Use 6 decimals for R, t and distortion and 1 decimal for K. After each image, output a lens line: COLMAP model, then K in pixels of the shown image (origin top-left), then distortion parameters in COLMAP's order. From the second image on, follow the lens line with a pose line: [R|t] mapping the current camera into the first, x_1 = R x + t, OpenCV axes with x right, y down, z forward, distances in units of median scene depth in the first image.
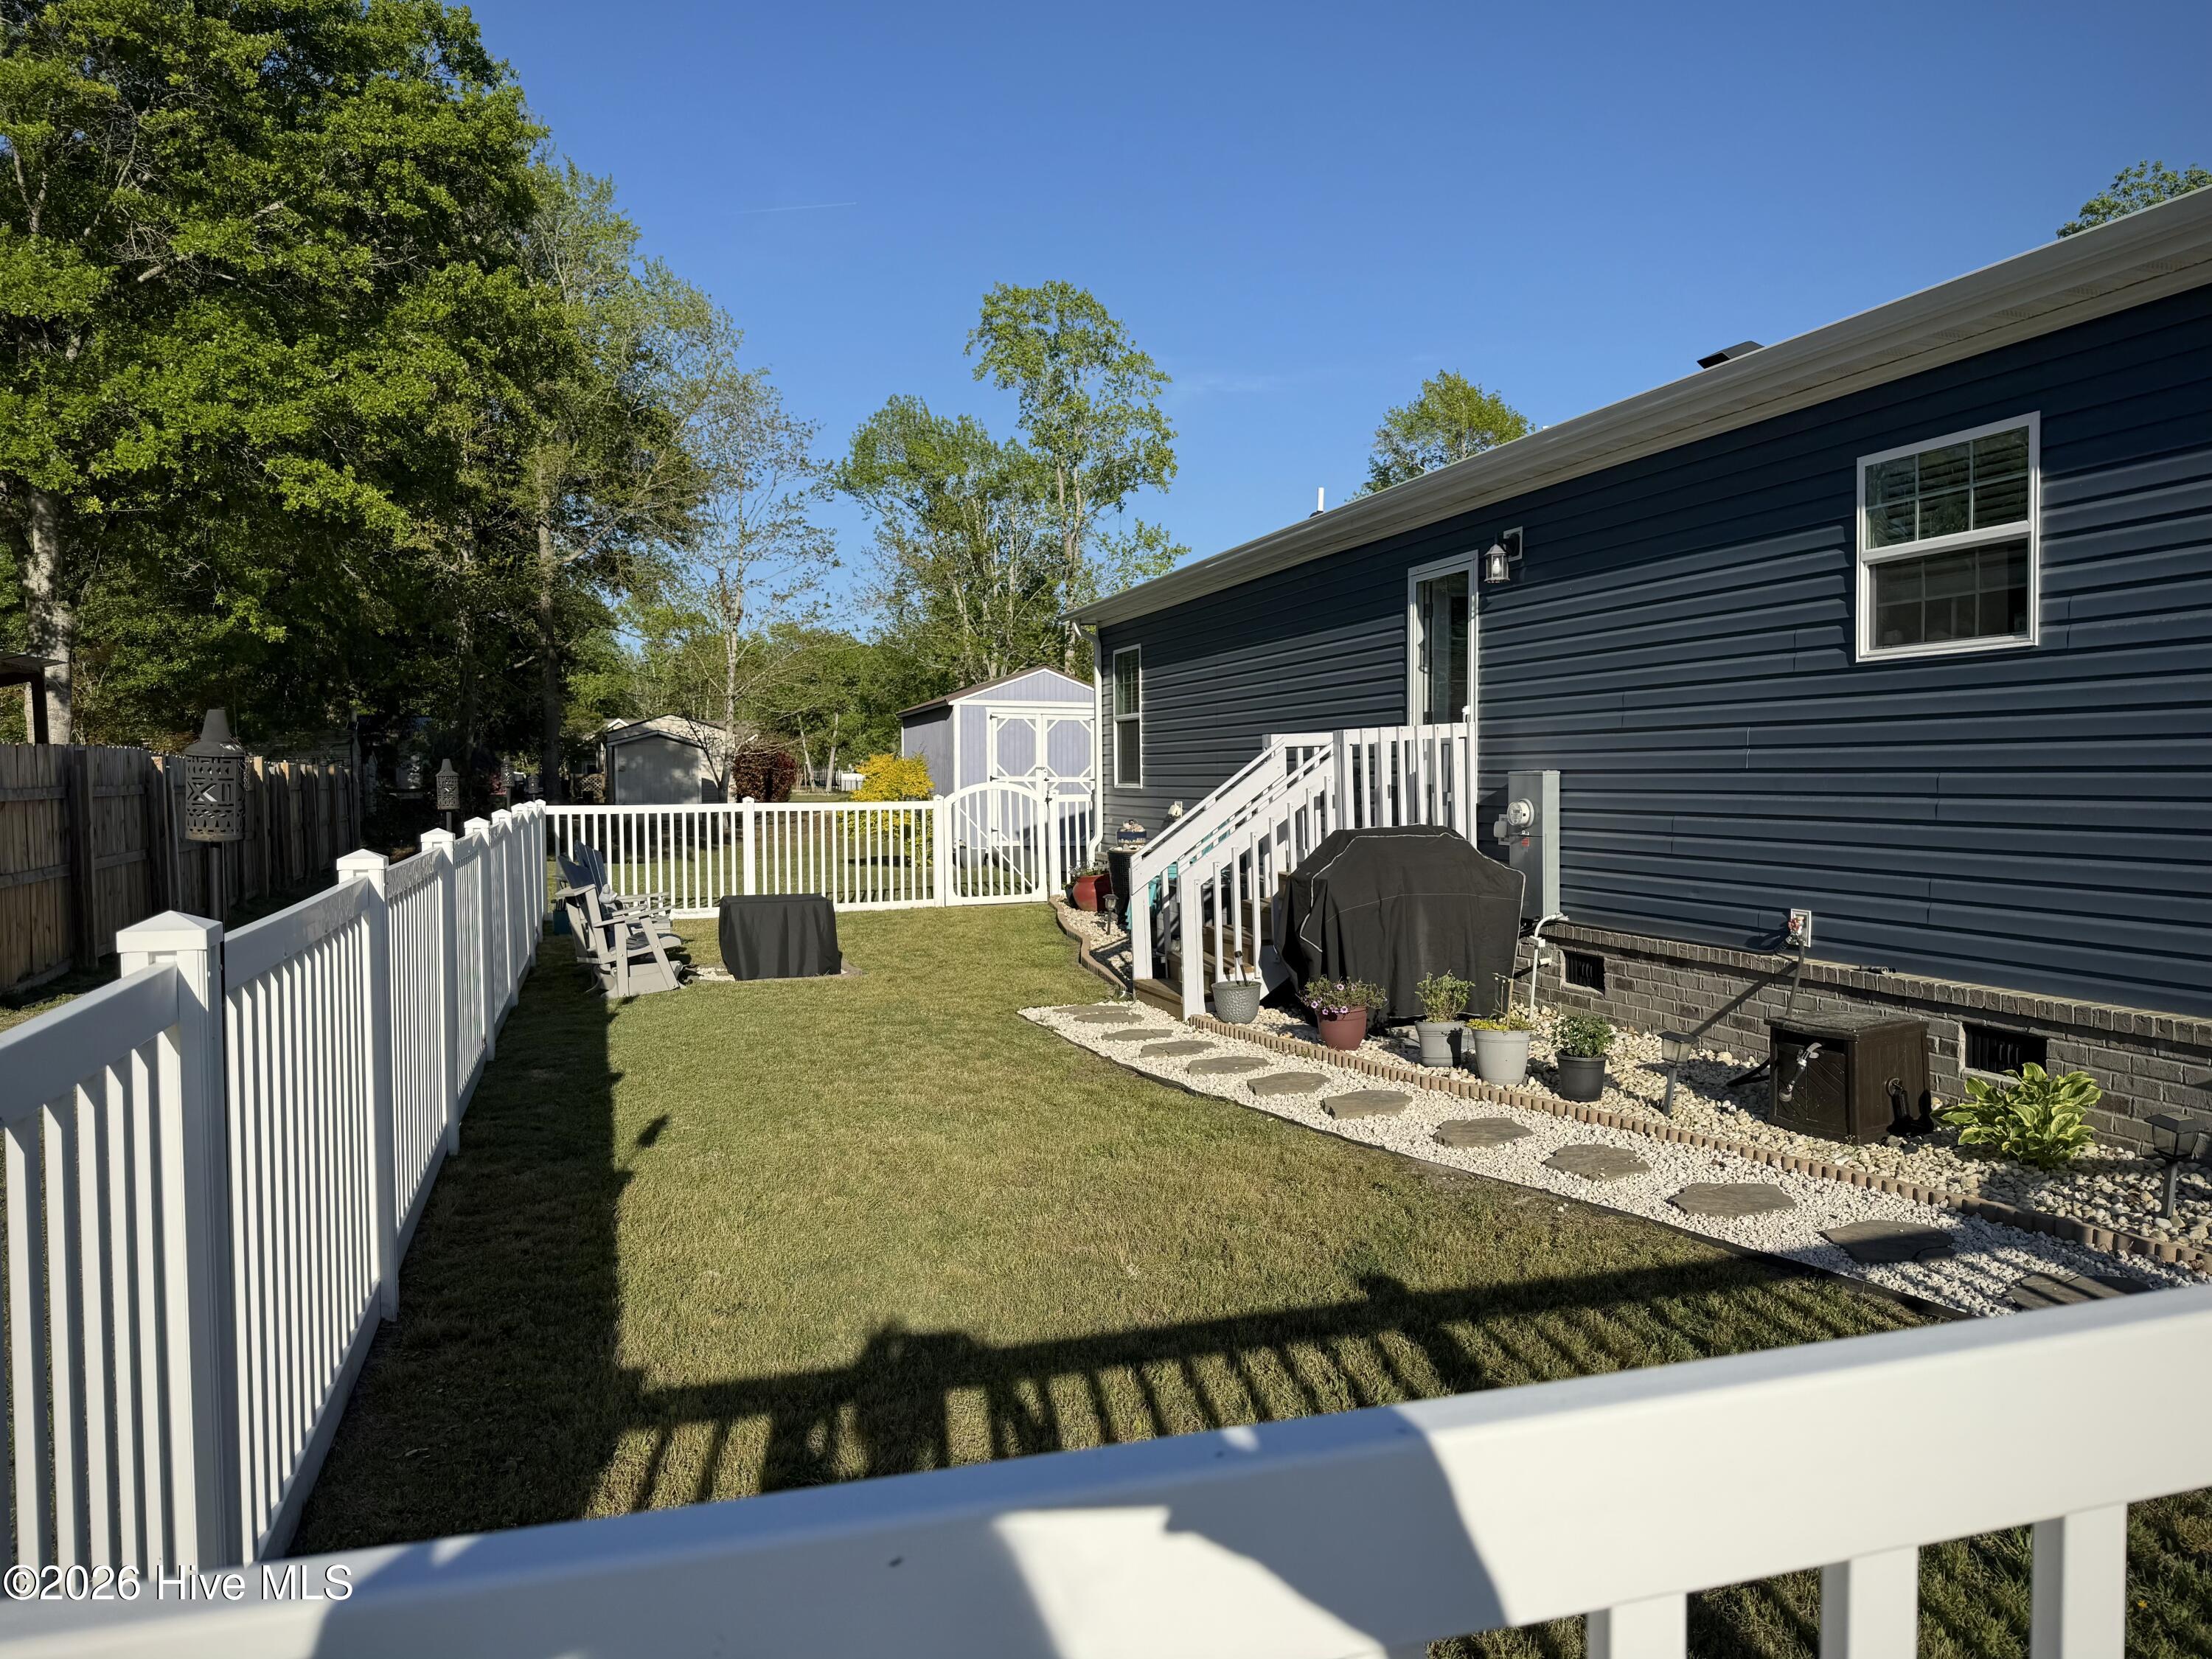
lens RADIAL K [[1559.8, 0, 1113.9], [0, 1559.8, 850.8], [0, 0, 1]] dist [0.054504, -0.074752]
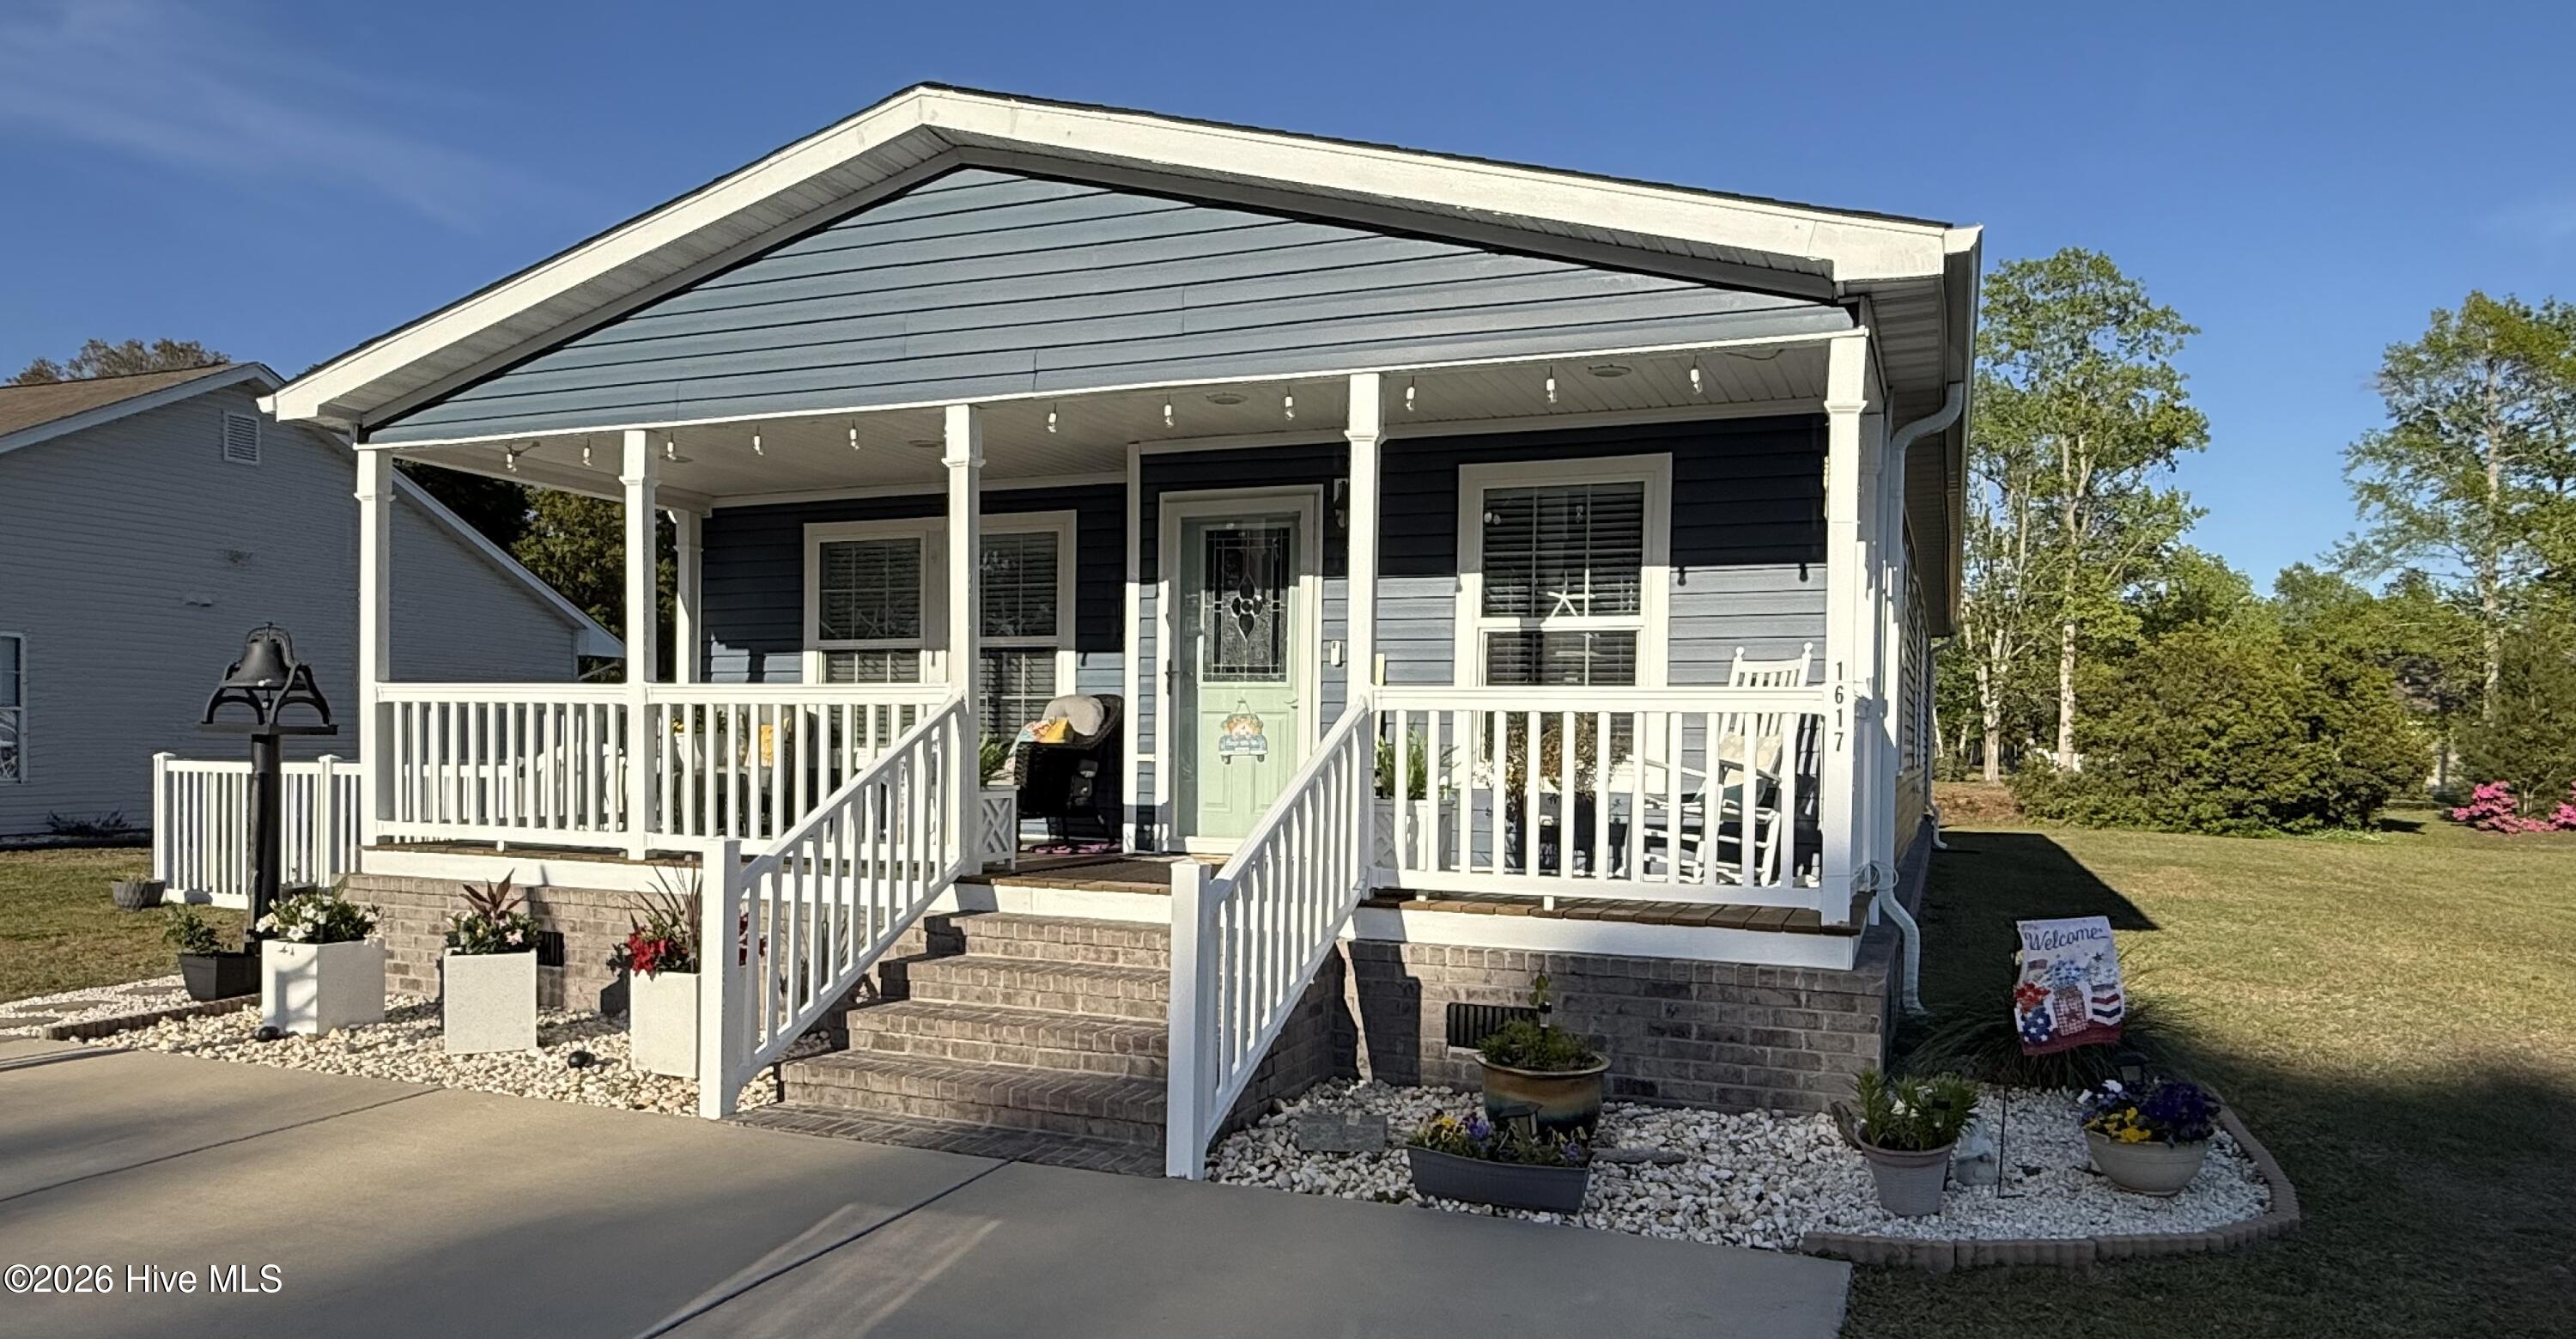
lens RADIAL K [[1609.5, 0, 1272.8], [0, 1609.5, 773.6], [0, 0, 1]] dist [-0.009606, 0.002149]
pose [[0.758306, 0.031069, -0.651158, 0.372858], [-0.052055, 0.998560, -0.012976, 0.001134], [0.649817, 0.043736, 0.758832, -0.091633]]
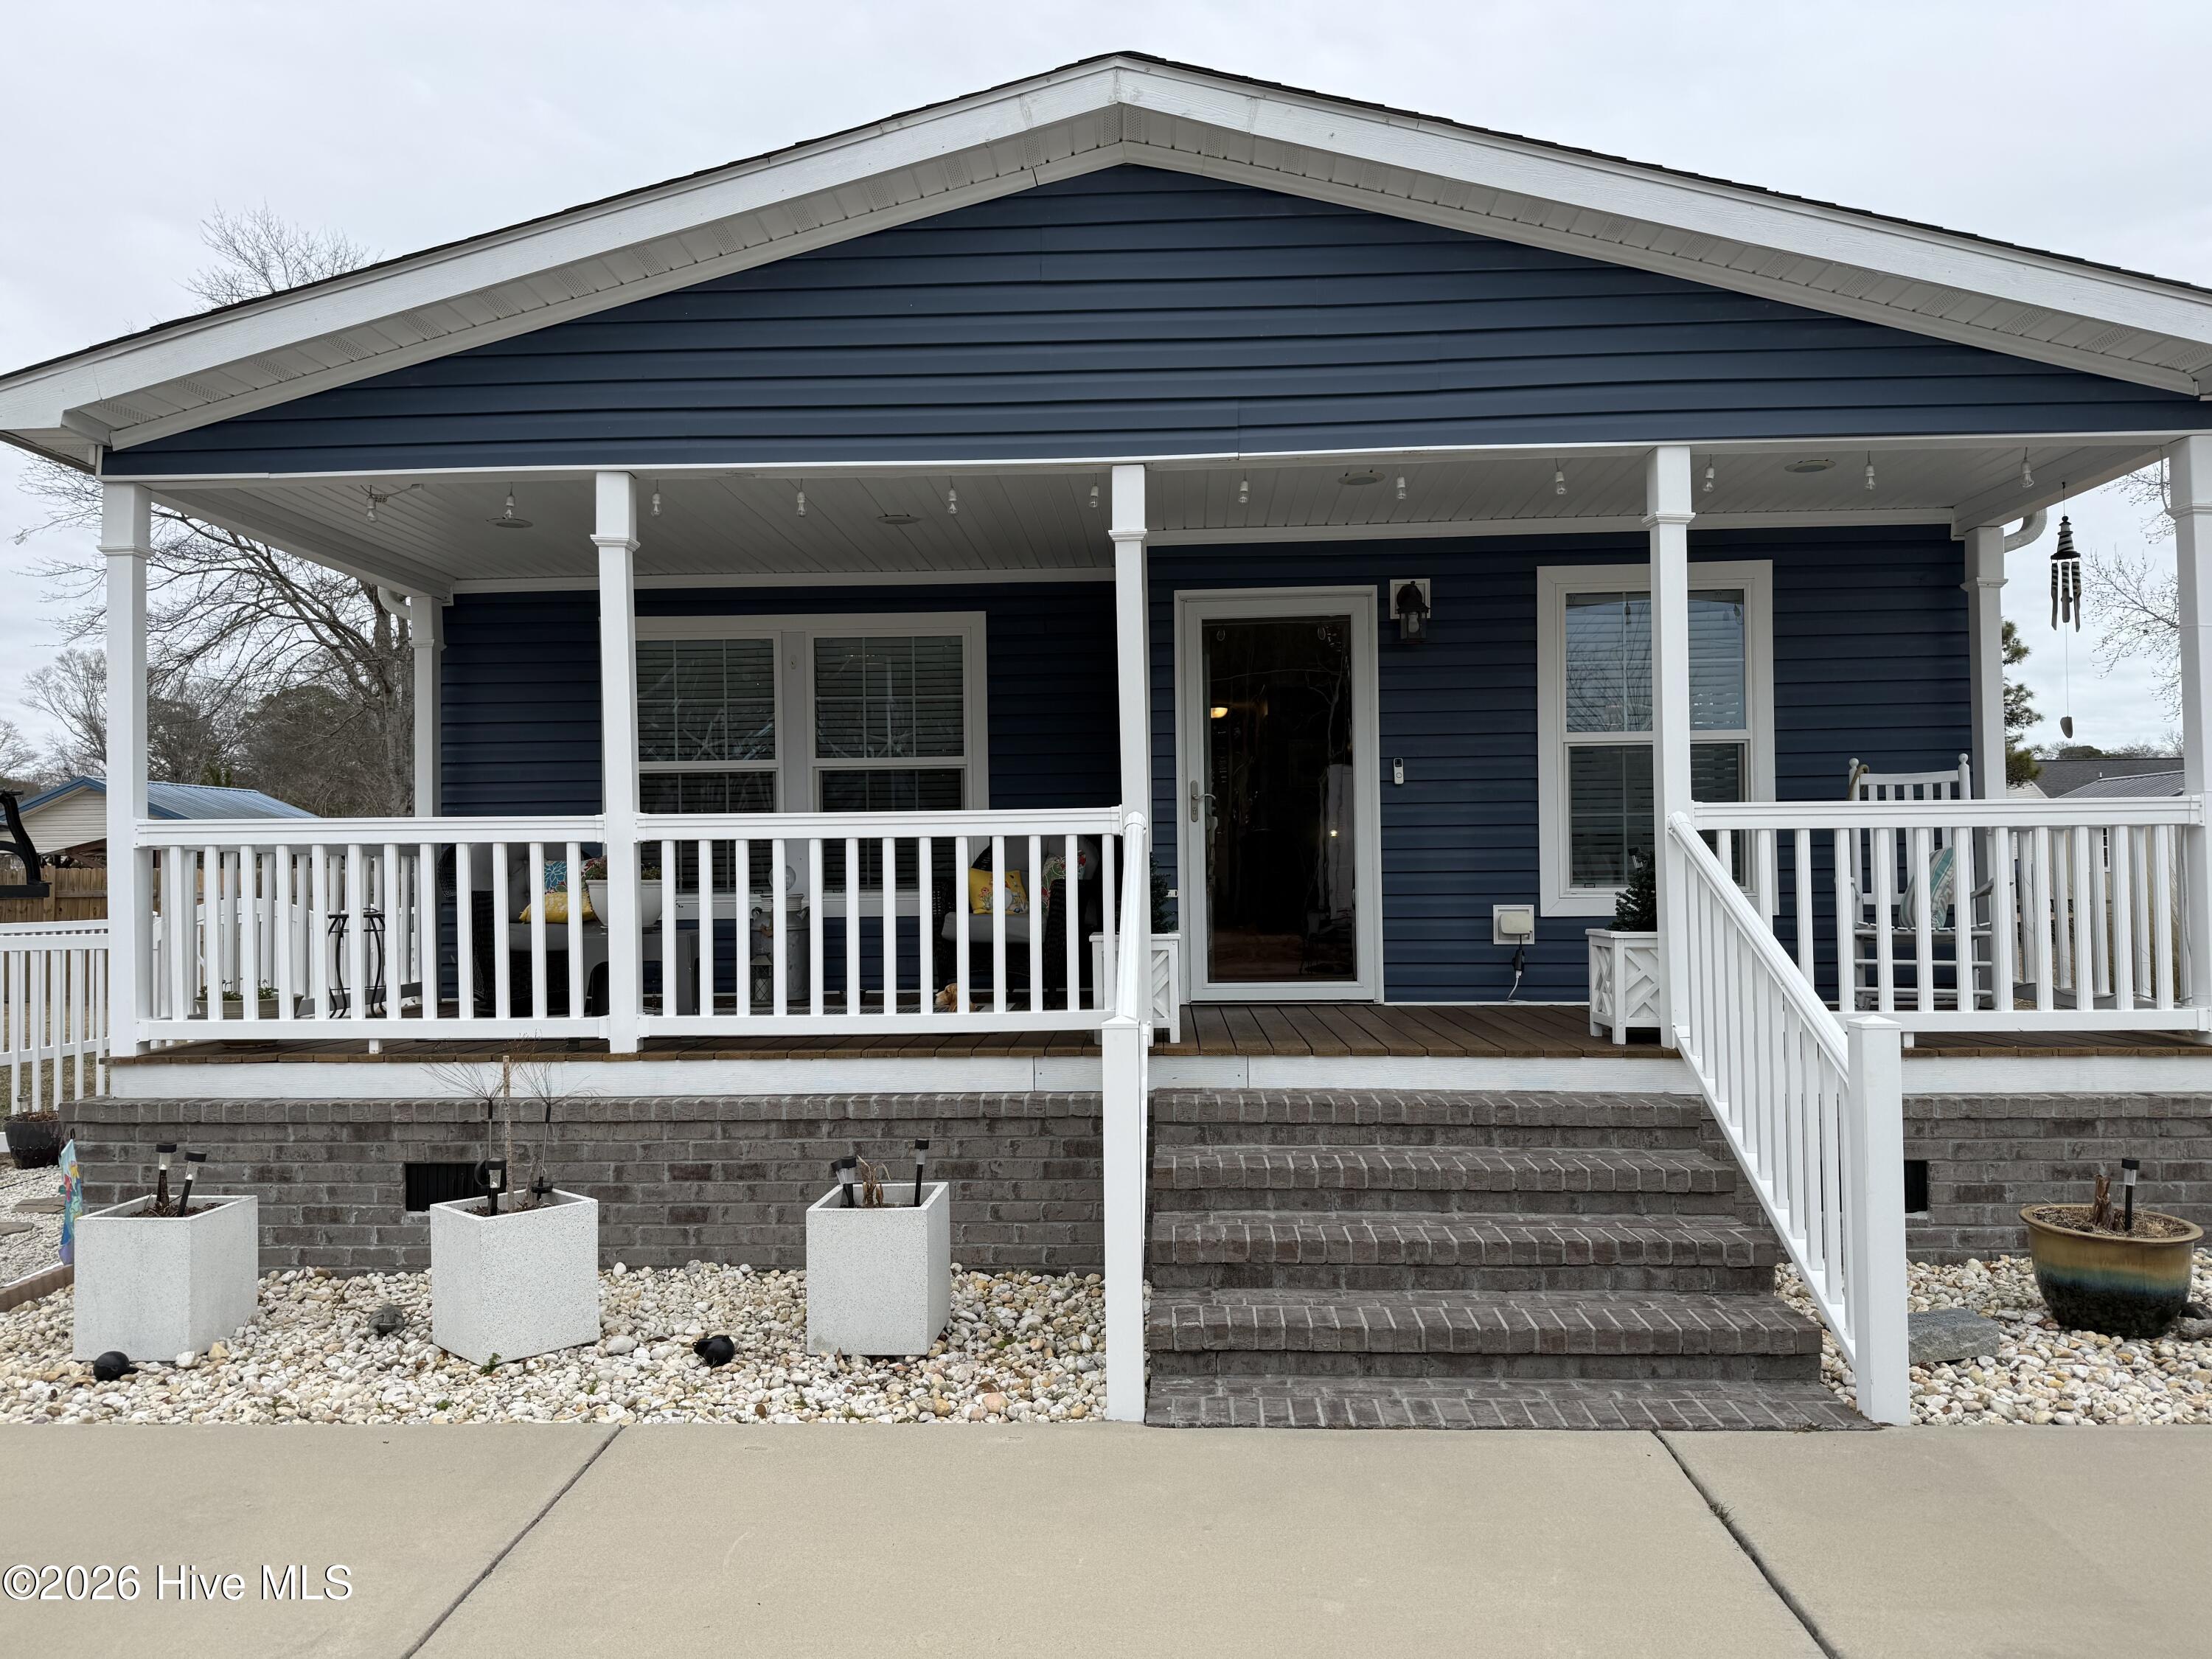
lens RADIAL K [[1537.6, 0, 1102.1], [0, 1537.6, 836.2], [0, 0, 1]] dist [0.030289, -0.016869]
pose [[0.932739, -0.011732, -0.360362, 0.275515], [-0.012500, 0.997817, -0.064839, 0.002136], [0.360336, 0.064983, 0.930556, -0.108087]]
